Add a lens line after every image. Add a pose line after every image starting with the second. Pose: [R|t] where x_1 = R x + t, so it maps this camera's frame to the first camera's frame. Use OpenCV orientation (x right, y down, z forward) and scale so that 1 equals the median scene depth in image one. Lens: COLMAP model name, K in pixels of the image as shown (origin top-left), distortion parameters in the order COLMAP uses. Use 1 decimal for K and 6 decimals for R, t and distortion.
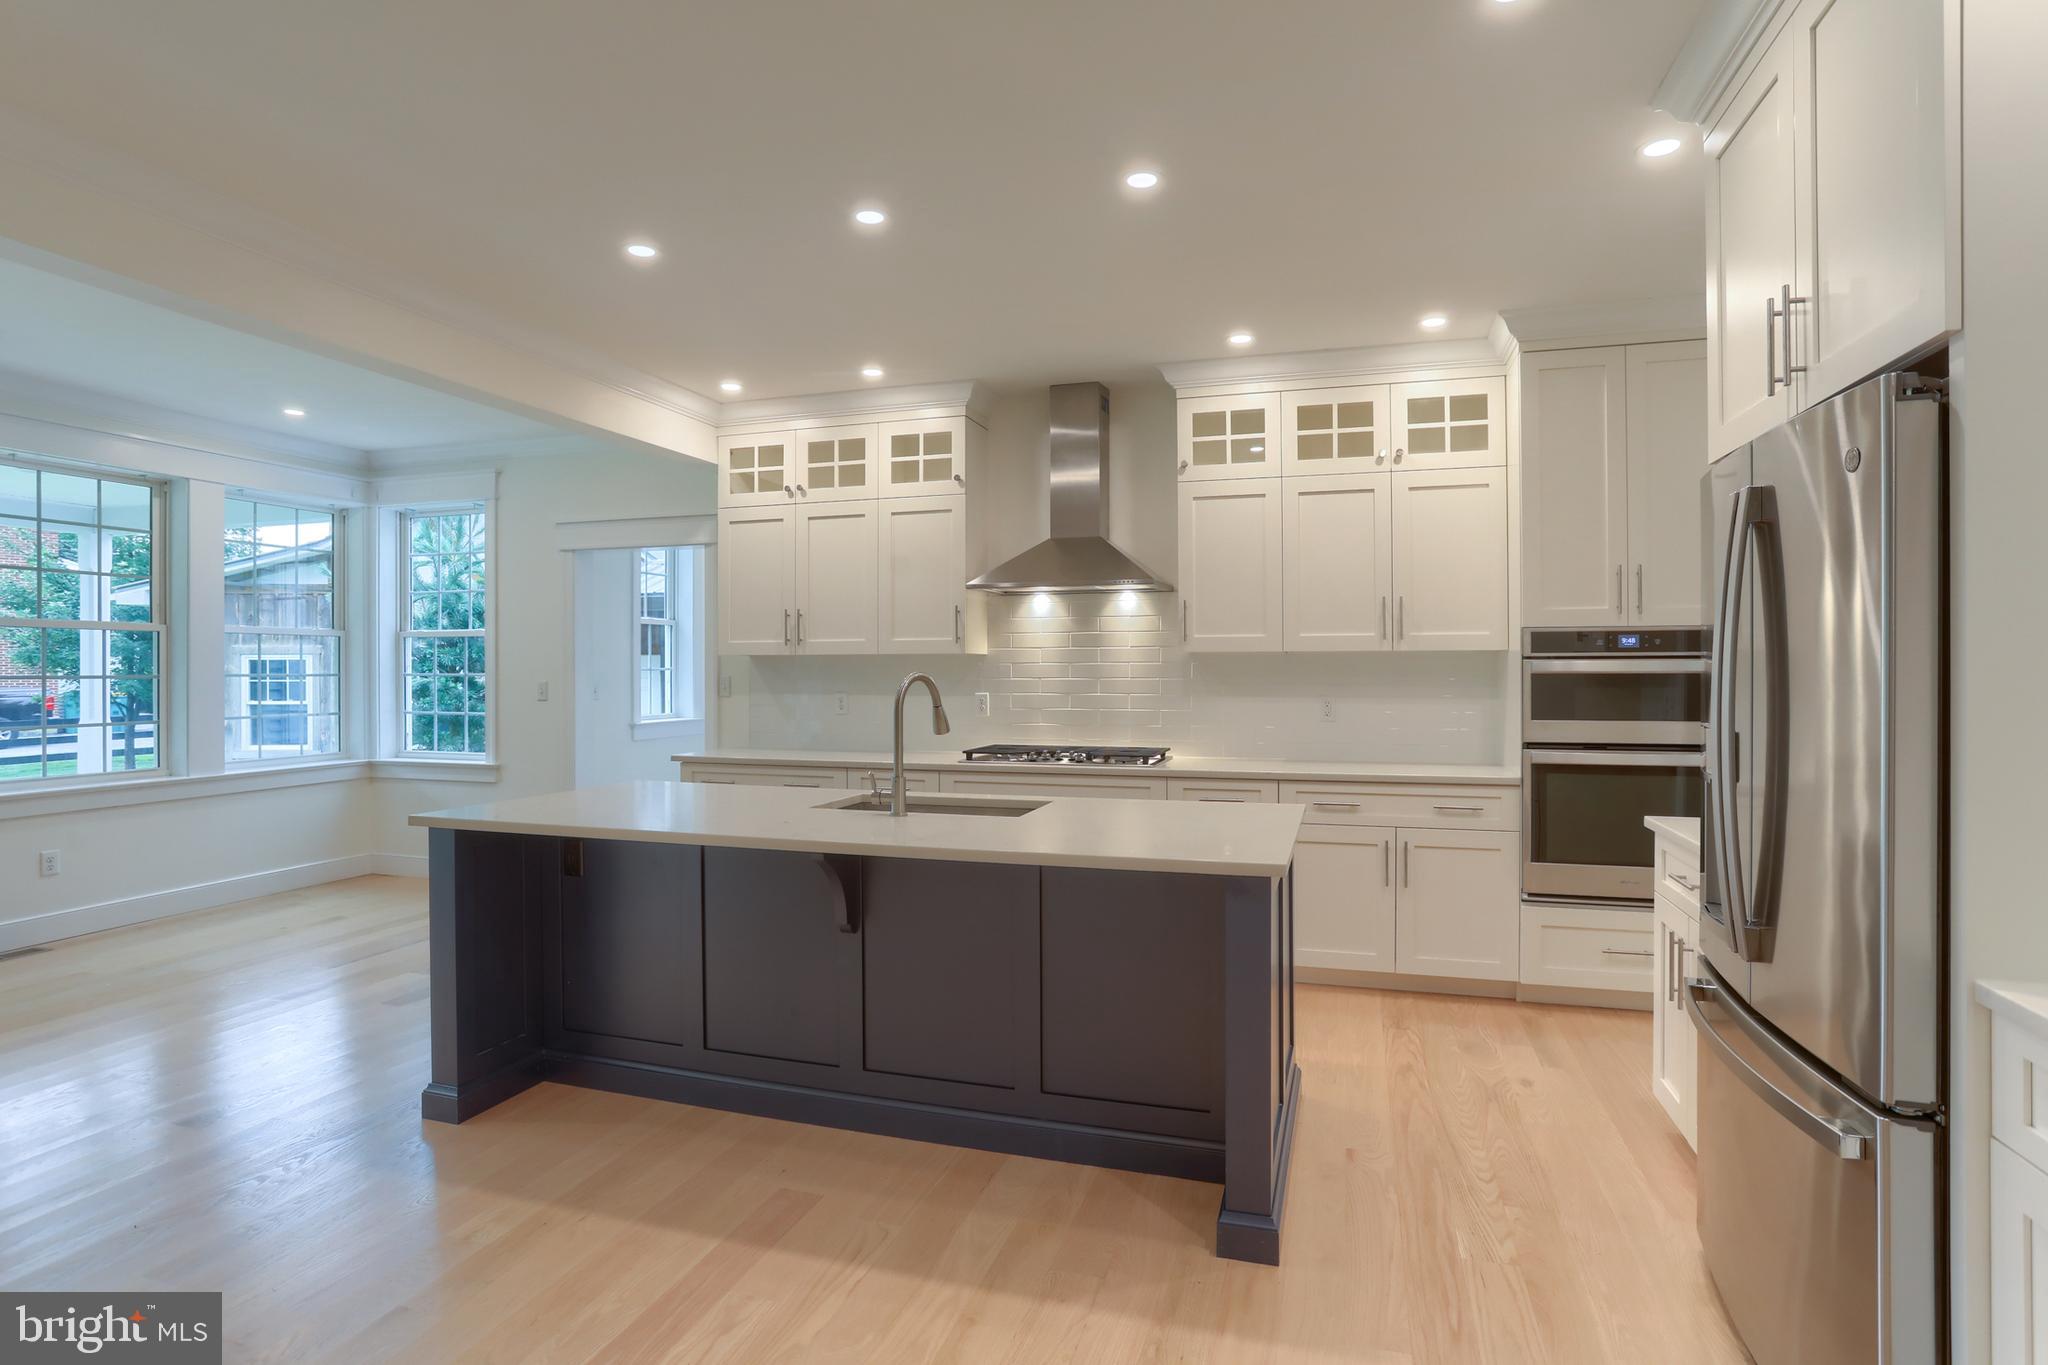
lens RADIAL K [[1048.3, 0, 1023.8], [0, 1048.3, 668.9], [0, 0, 1]] dist [-0.045055, 0.022725]
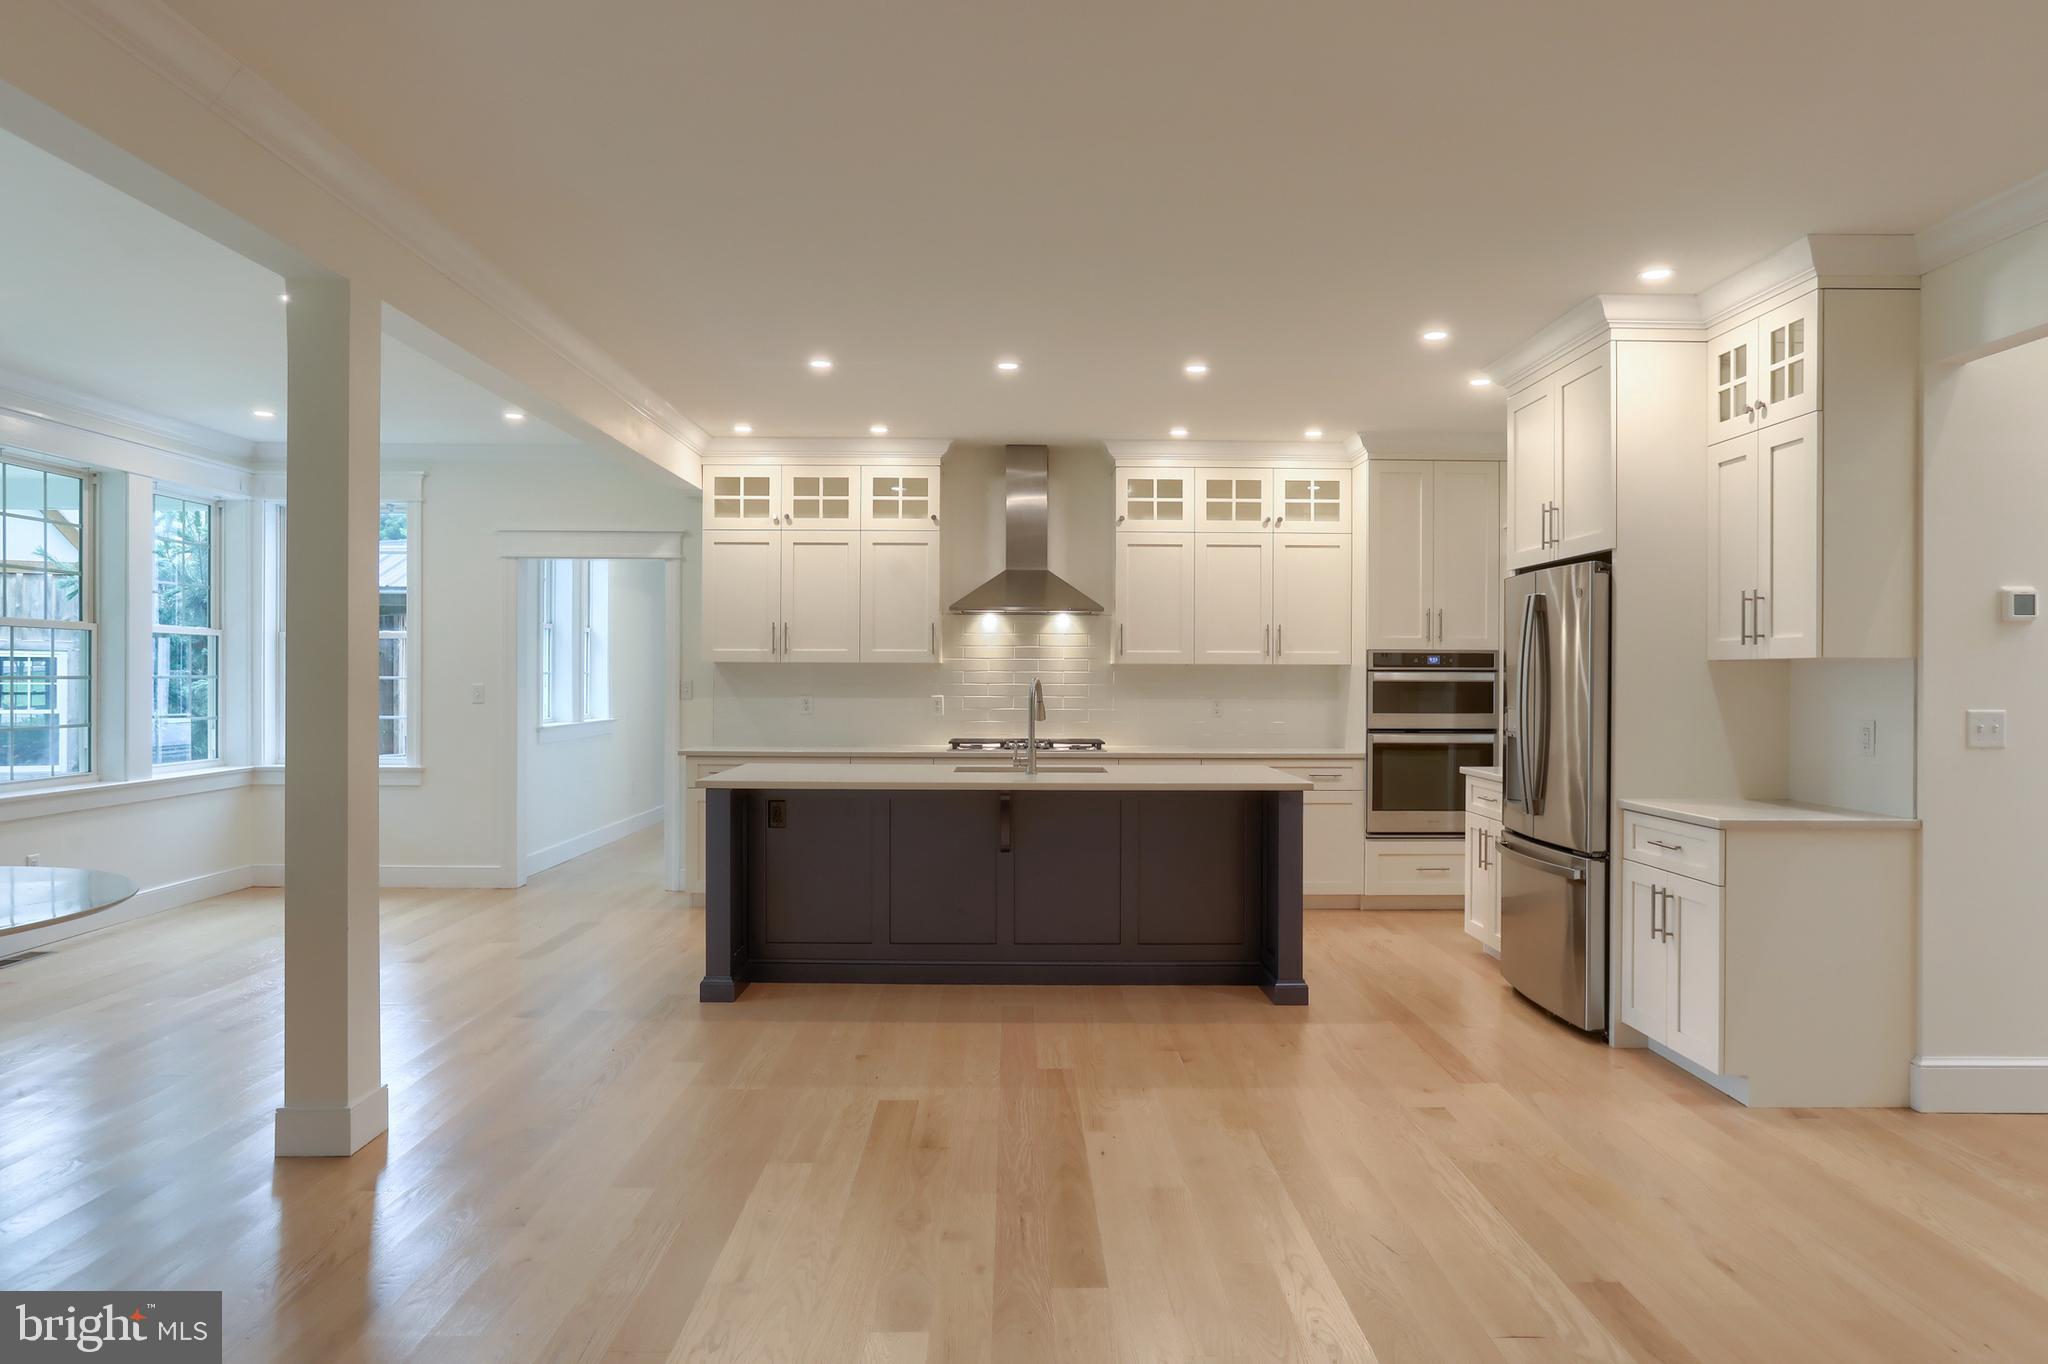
lens RADIAL K [[1319.4, 0, 1024.0], [0, 1319.4, 682.0], [0, 0, 1]] dist [-0.001846, 0.000908]
pose [[0.951899, 0.004770, 0.306374, -0.461530], [-0.006322, 0.999972, 0.004073, 0.000867], [-0.306346, -0.005814, 0.951902, -0.517893]]
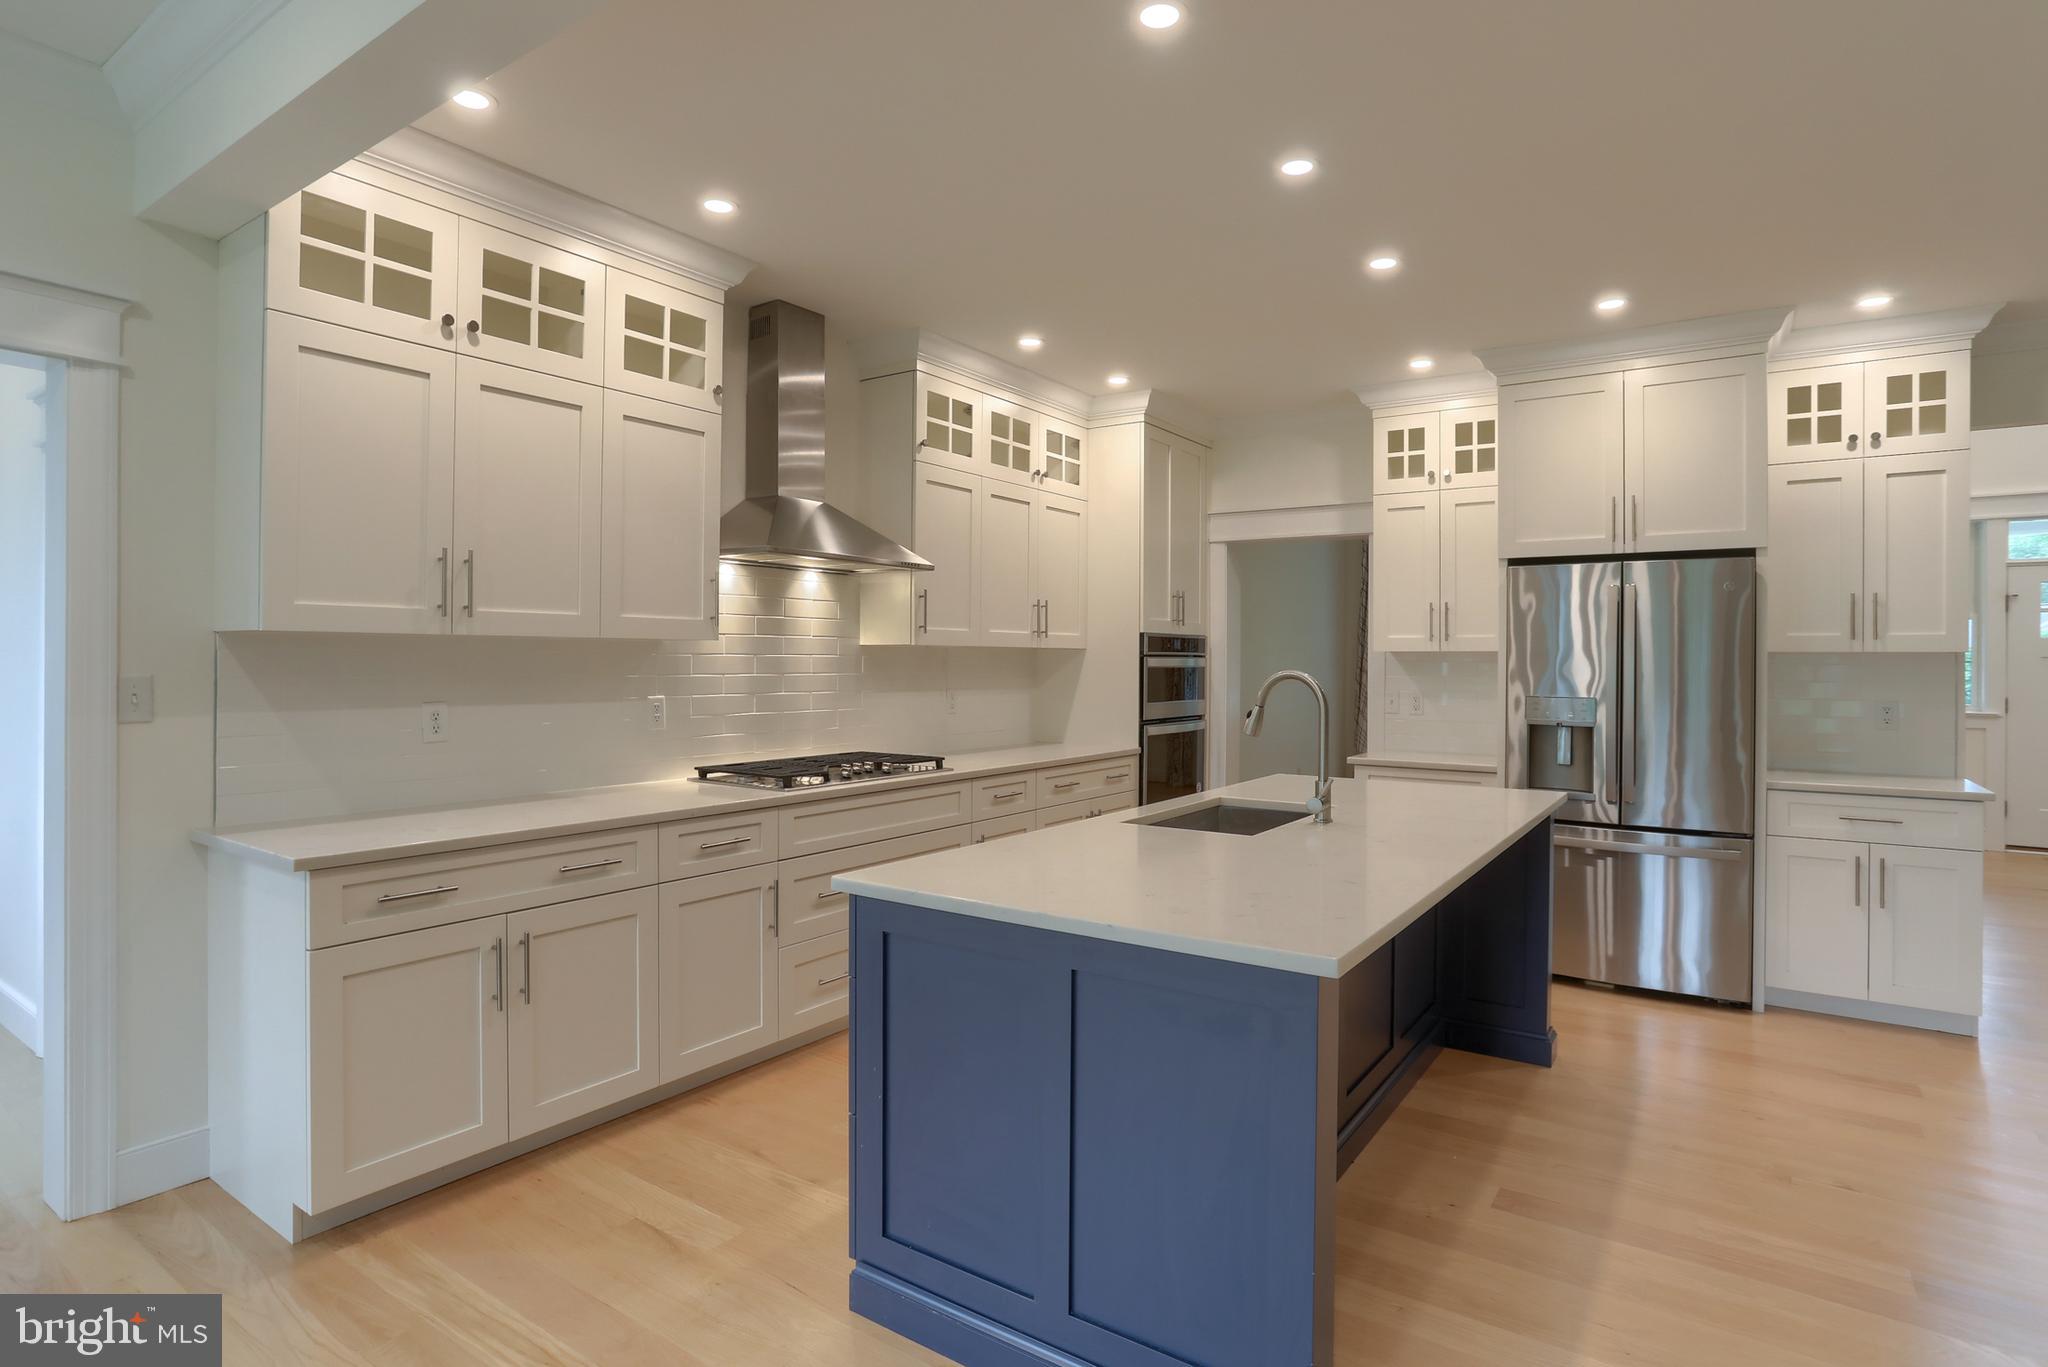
lens RADIAL K [[1093.7, 0, 1018.8], [0, 1093.7, 655.6], [0, 0, 1]] dist [-0.038848, 0.027786]
pose [[0.296270, 0.007269, 0.955076, -0.750990], [-0.007539, 0.999958, -0.005271, -0.002144], [-0.955074, -0.005639, 0.296313, 0.633067]]
